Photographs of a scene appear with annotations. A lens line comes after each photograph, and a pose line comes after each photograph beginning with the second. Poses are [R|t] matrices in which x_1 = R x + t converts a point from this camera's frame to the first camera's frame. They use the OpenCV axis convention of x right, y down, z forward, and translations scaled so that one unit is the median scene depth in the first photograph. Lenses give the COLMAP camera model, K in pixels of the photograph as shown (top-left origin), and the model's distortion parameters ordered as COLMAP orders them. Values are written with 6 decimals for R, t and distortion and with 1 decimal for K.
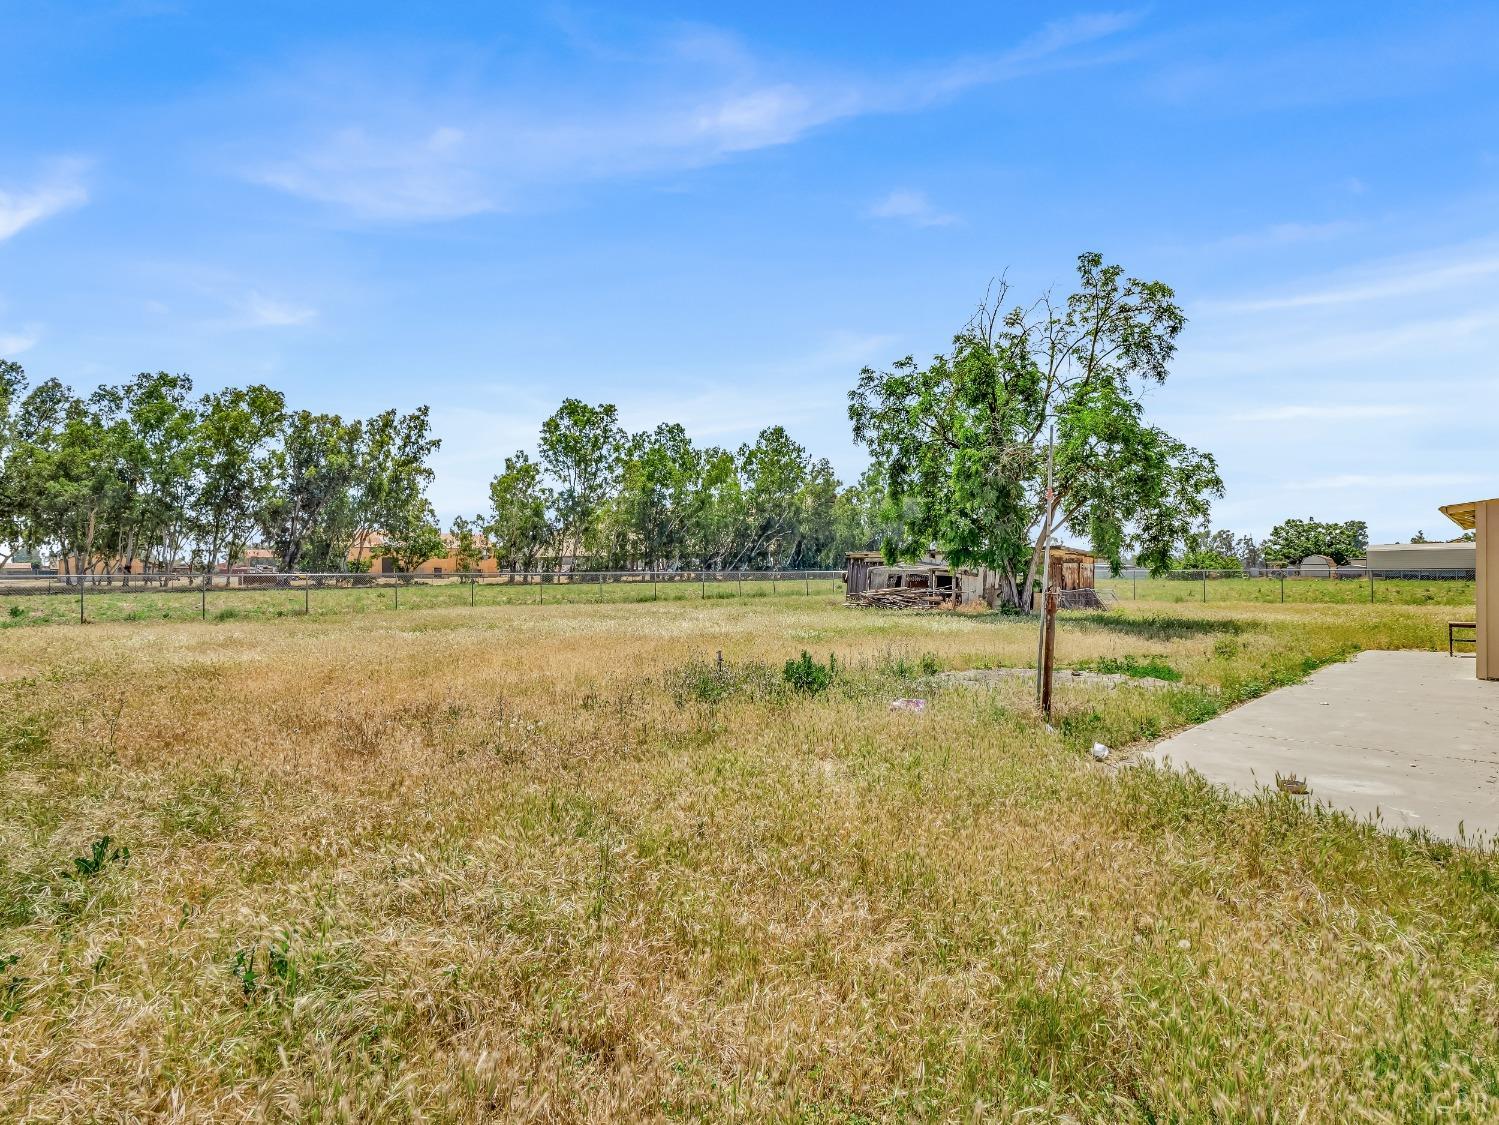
lens RADIAL K [[766.8, 0, 752.2], [0, 766.8, 561.9], [0, 0, 1]] dist [-0.009423, 0.001347]
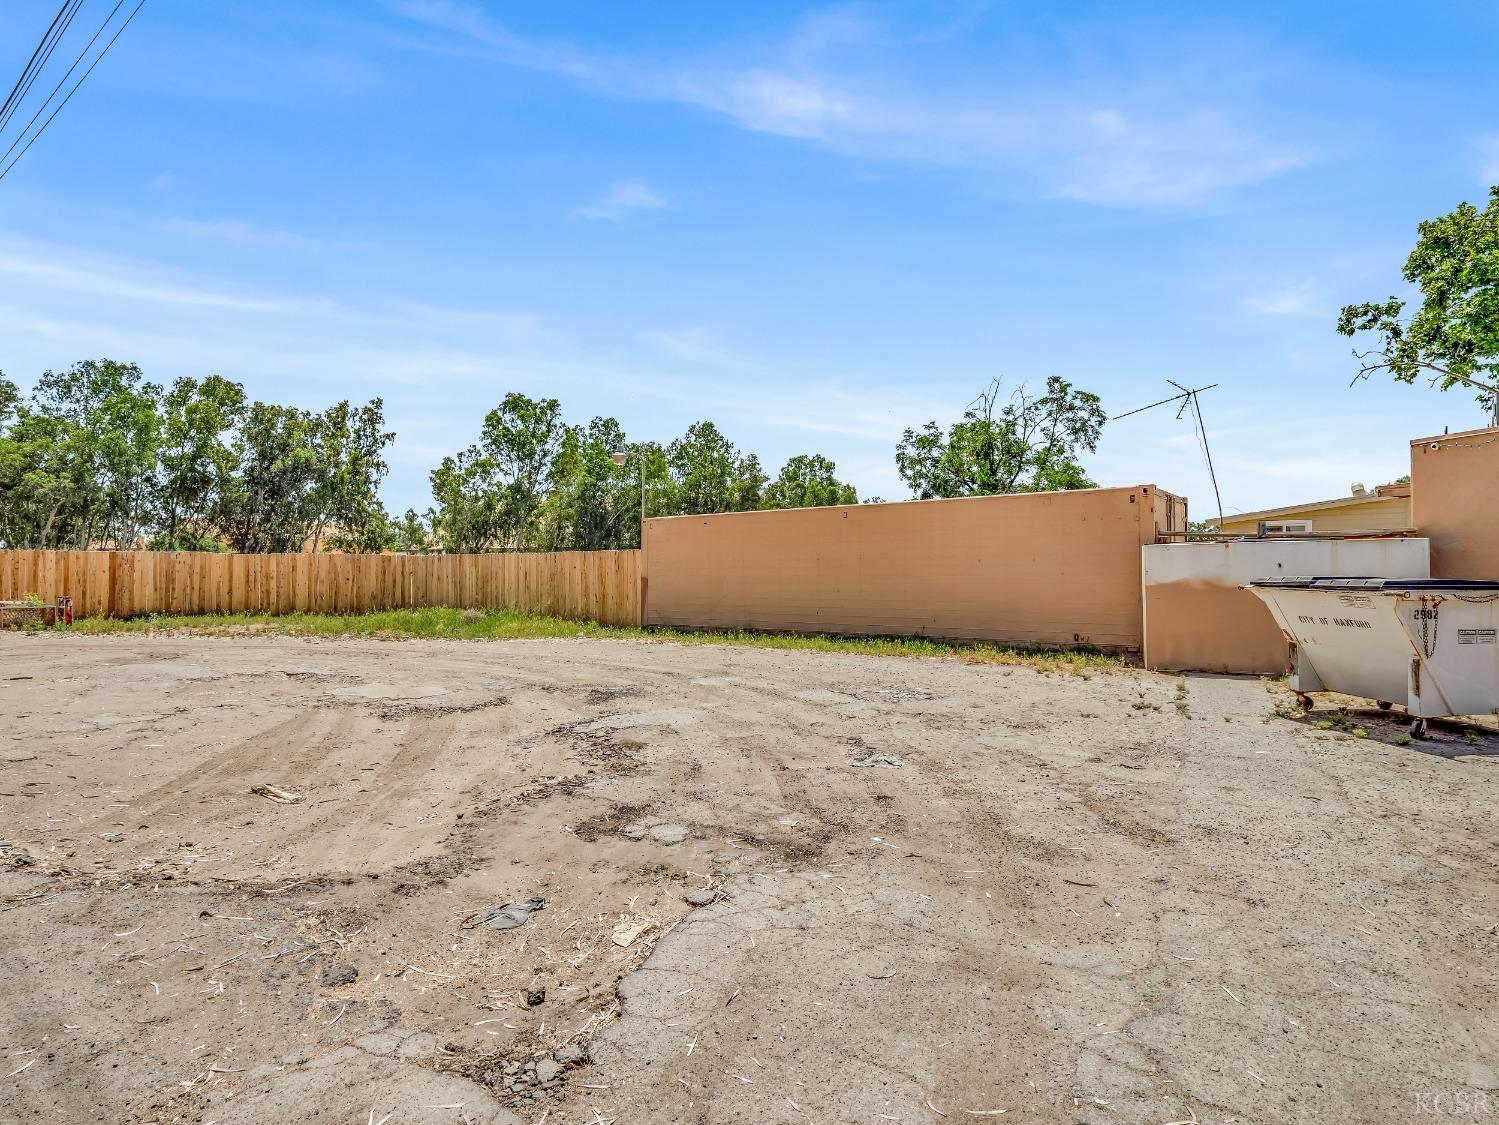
lens RADIAL K [[823.9, 0, 748.8], [0, 823.9, 570.7], [0, 0, 1]] dist [-0.032514, -0.002963]
pose [[0.991545, 0.003211, 0.129723, -0.084741], [-0.005452, 0.999842, 0.016925, 0.000196], [-0.129649, -0.017489, 0.991406, -0.131358]]
